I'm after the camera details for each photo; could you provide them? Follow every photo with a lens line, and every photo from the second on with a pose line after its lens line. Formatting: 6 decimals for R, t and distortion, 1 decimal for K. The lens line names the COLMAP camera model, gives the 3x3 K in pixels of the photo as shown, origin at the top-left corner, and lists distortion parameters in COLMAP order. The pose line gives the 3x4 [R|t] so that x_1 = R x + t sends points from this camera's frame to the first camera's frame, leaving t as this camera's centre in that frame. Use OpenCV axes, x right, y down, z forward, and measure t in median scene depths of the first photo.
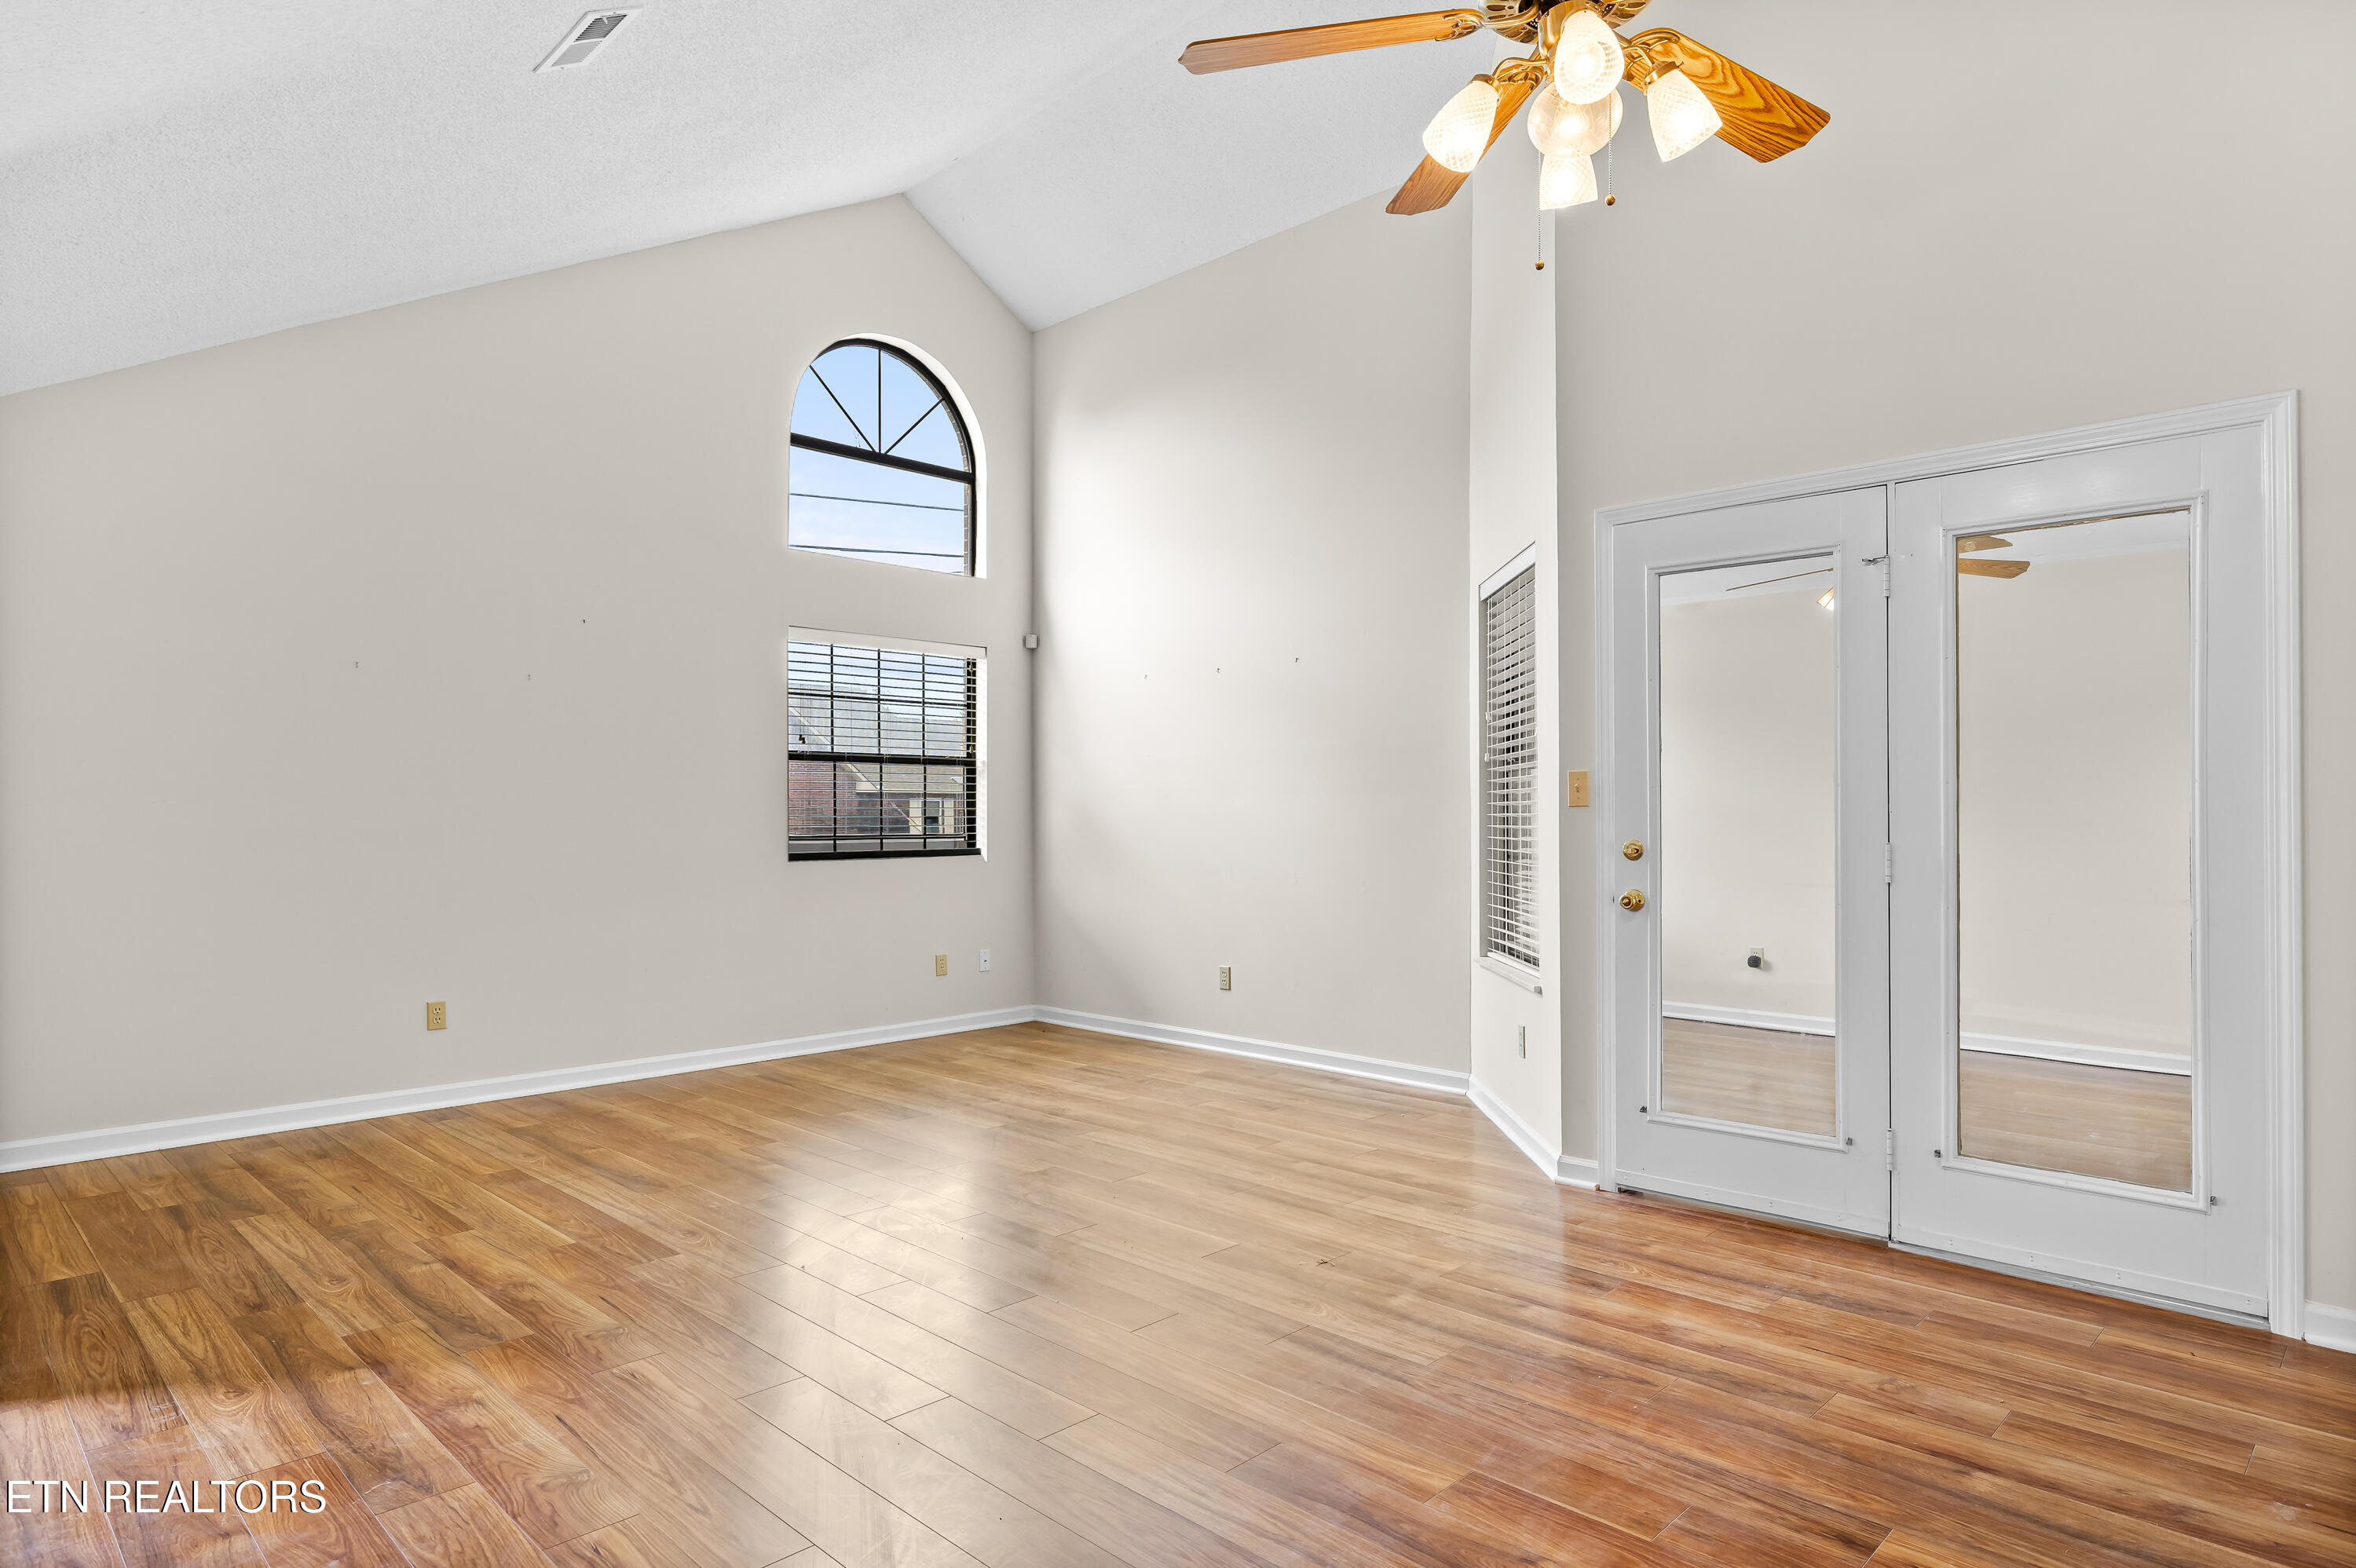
lens RADIAL K [[1305.5, 0, 1174.2], [0, 1305.5, 803.2], [0, 0, 1]] dist [0.000895, 0.000834]
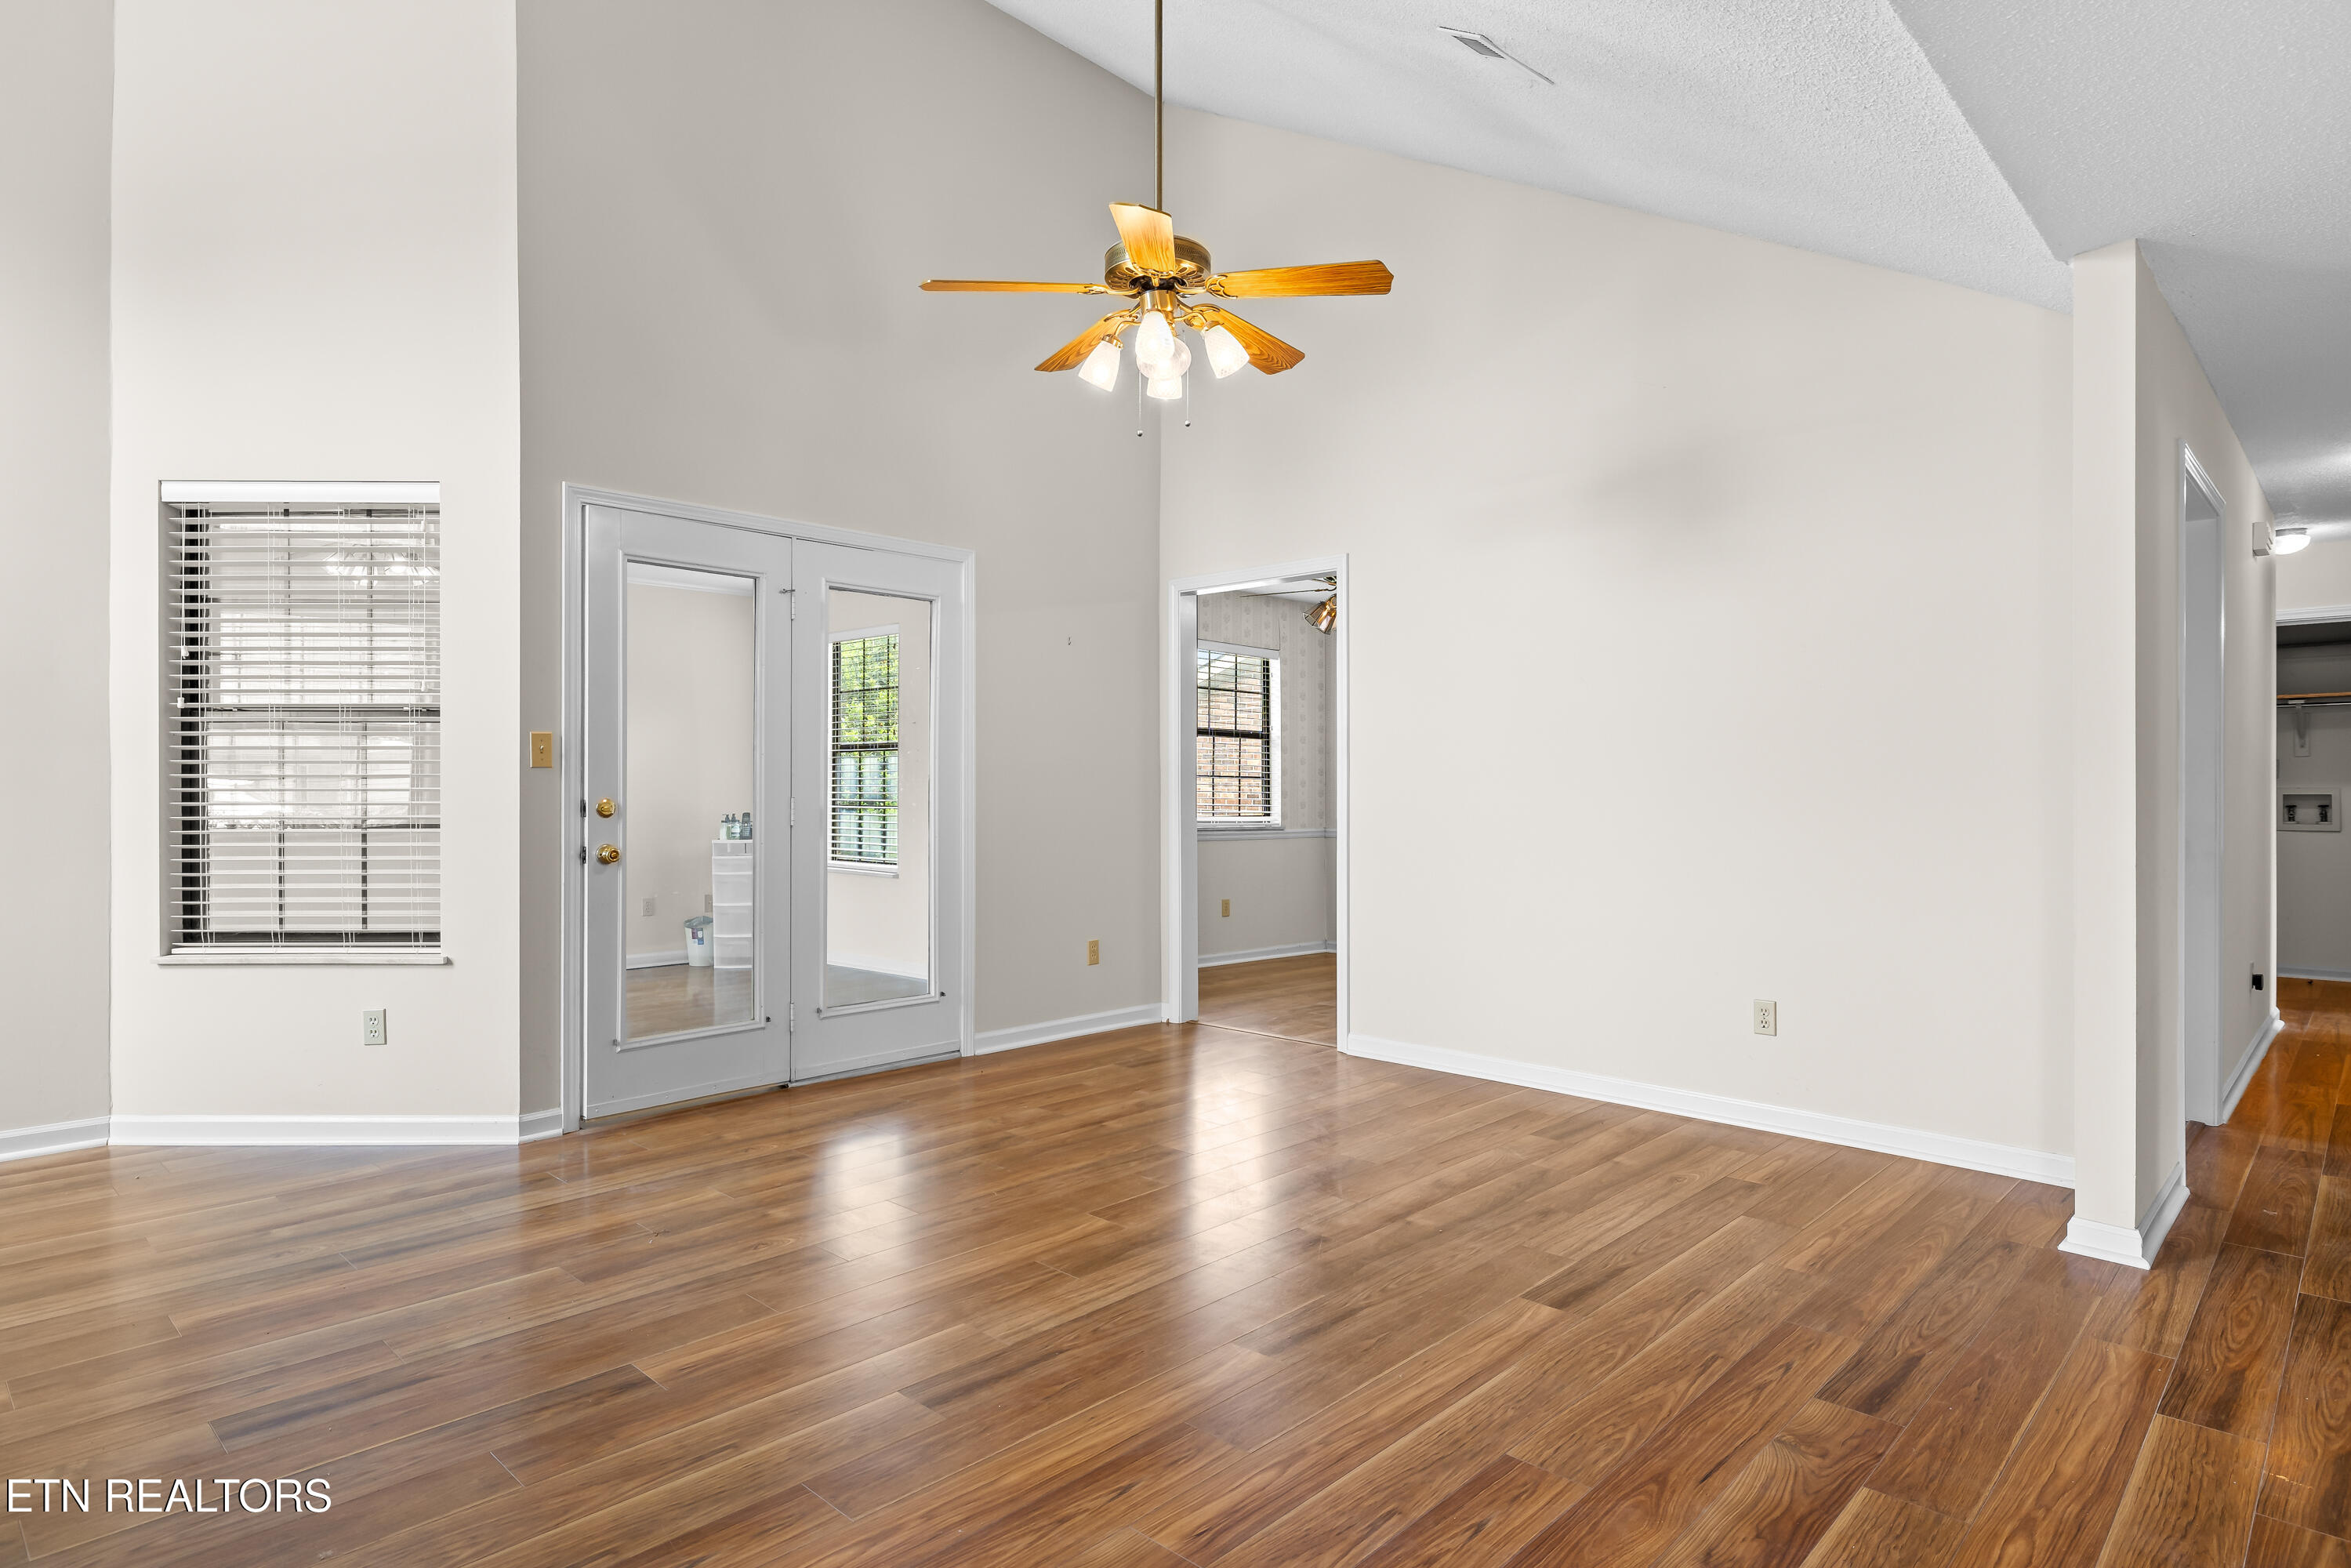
lens RADIAL K [[1289.5, 0, 1167.0], [0, 1289.5, 788.1], [0, 0, 1]] dist [0.002965, -0.000657]
pose [[-0.013177, -0.005403, 0.999899, -0.893192], [-0.010693, 0.999929, 0.005262, 0.010515], [-0.999856, -0.010622, -0.013234, 0.667335]]
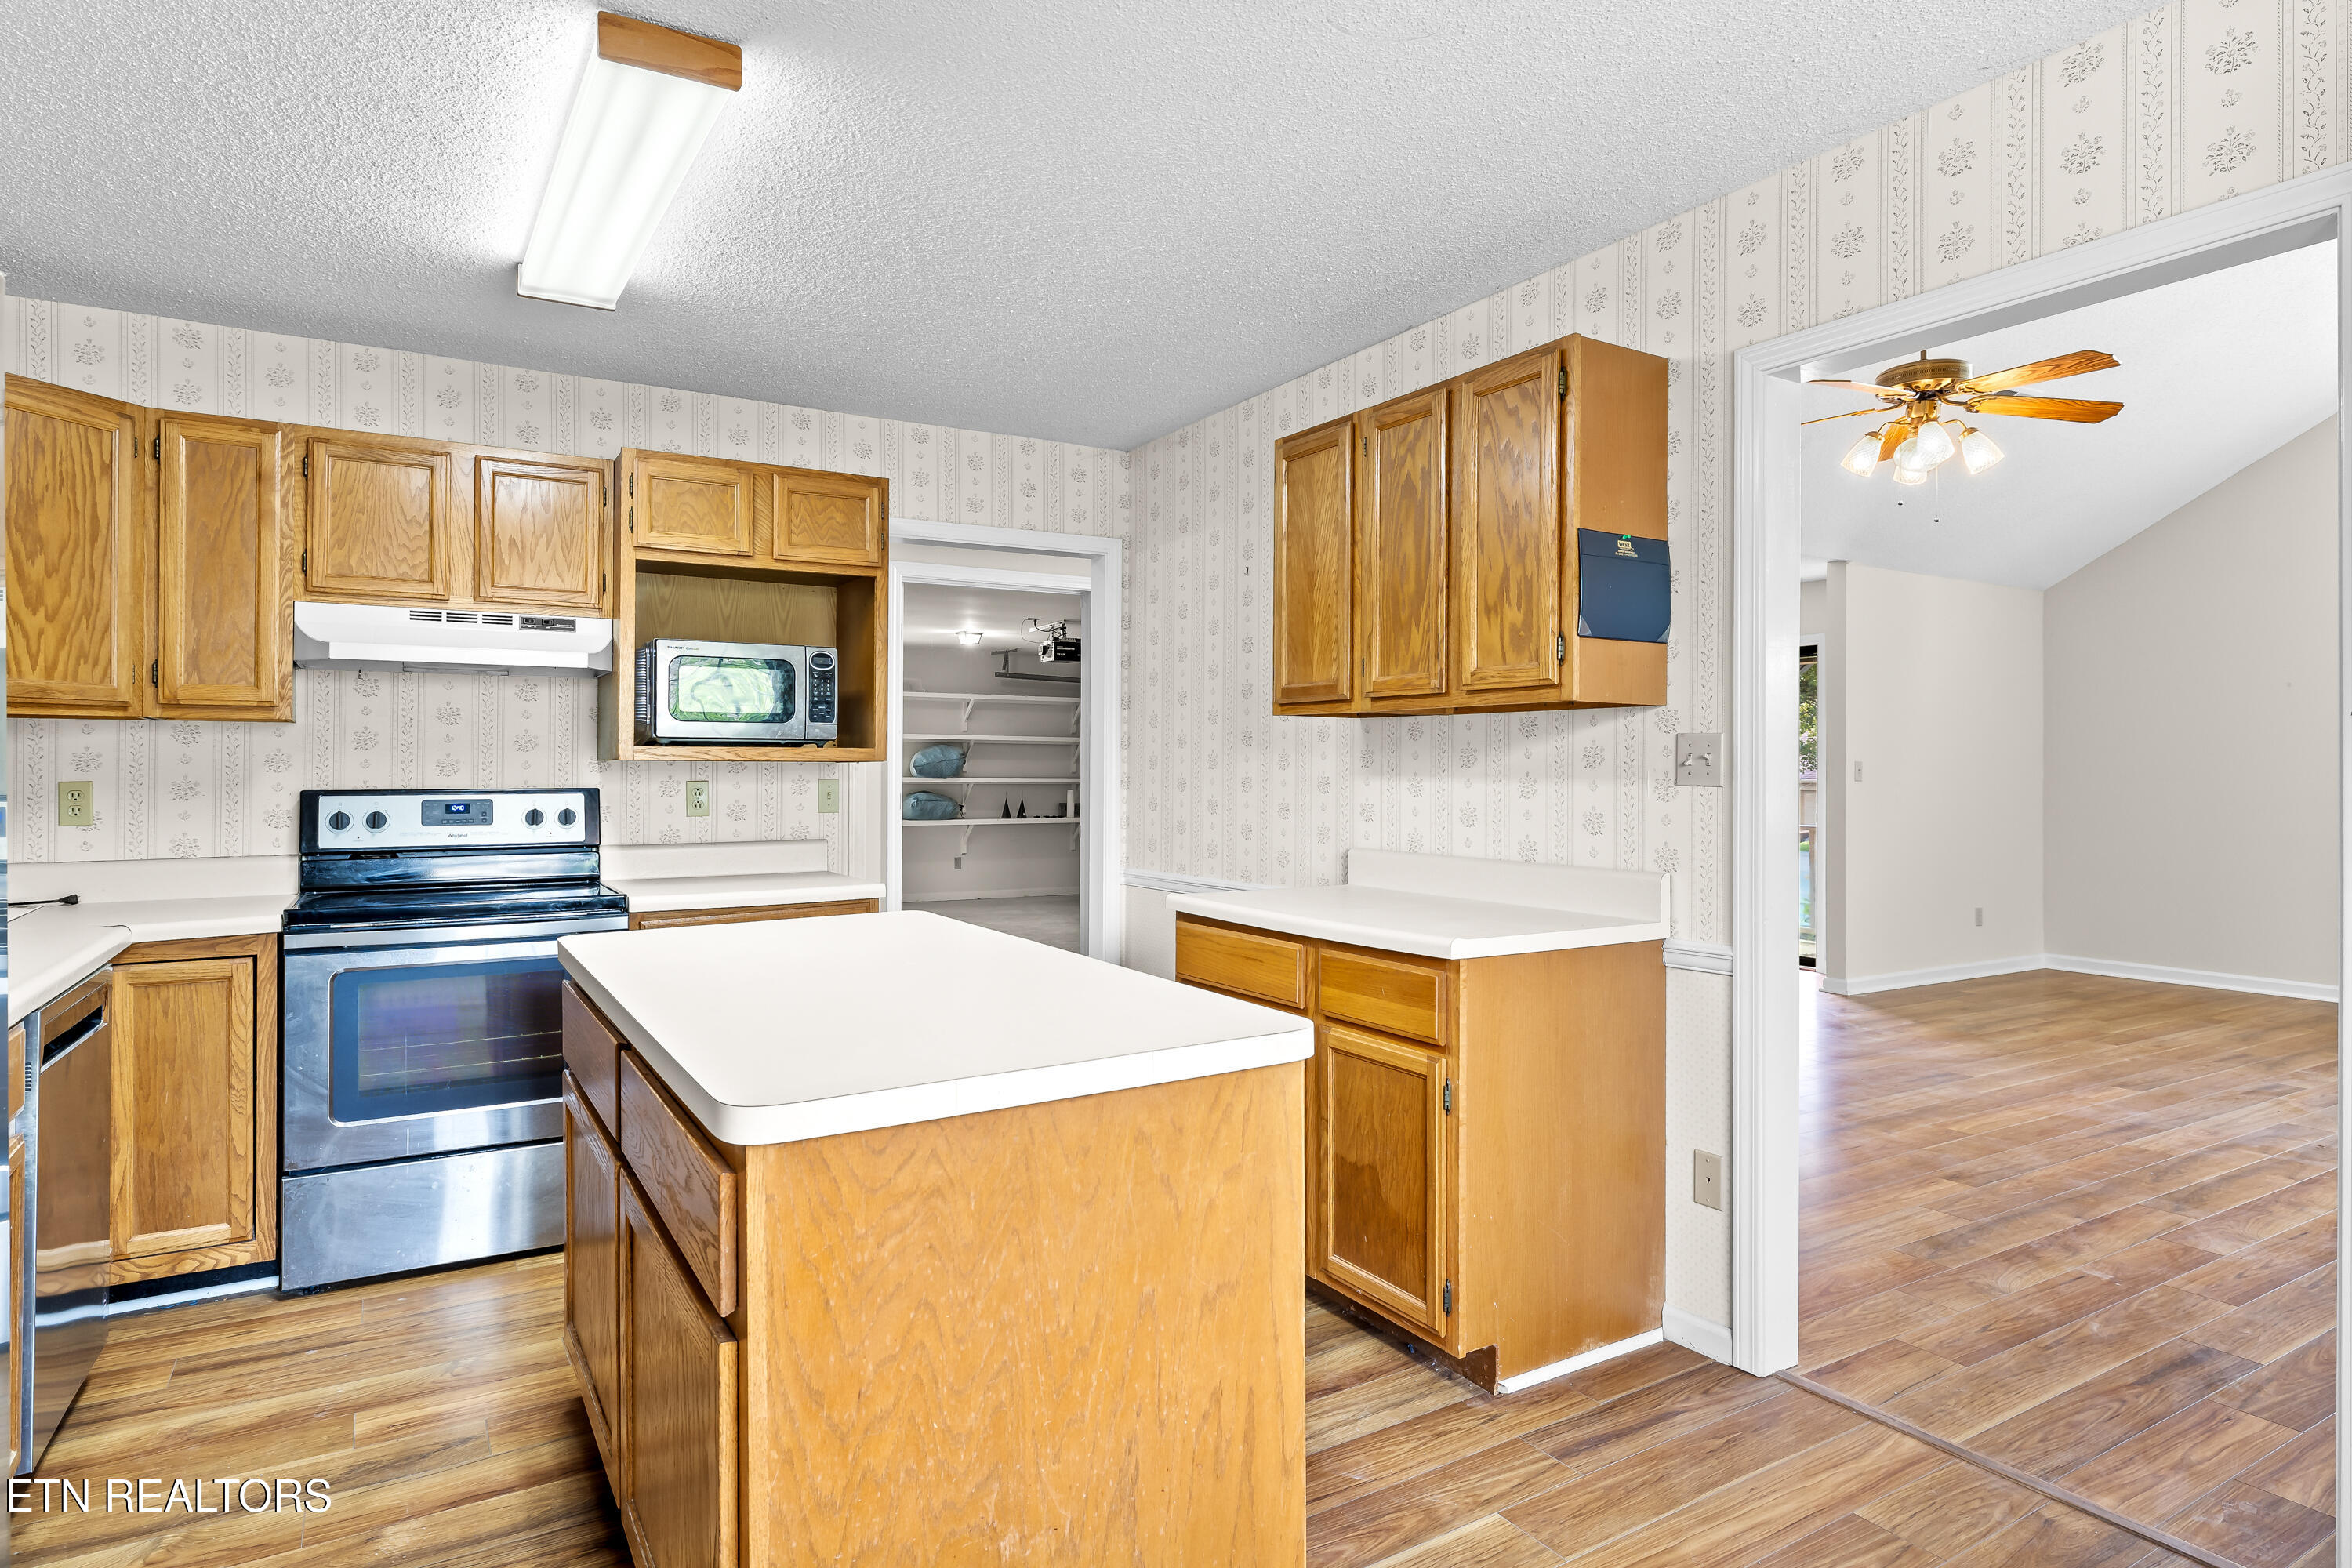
lens RADIAL K [[1313.3, 0, 1175.9], [0, 1313.3, 756.8], [0, 0, 1]] dist [-0.001152, -0.000221]
pose [[-0.241502, -0.011588, -0.970331, 1.711138], [0.005270, 0.999898, -0.013253, -0.018520], [0.970386, -0.008315, -0.241417, 0.237512]]
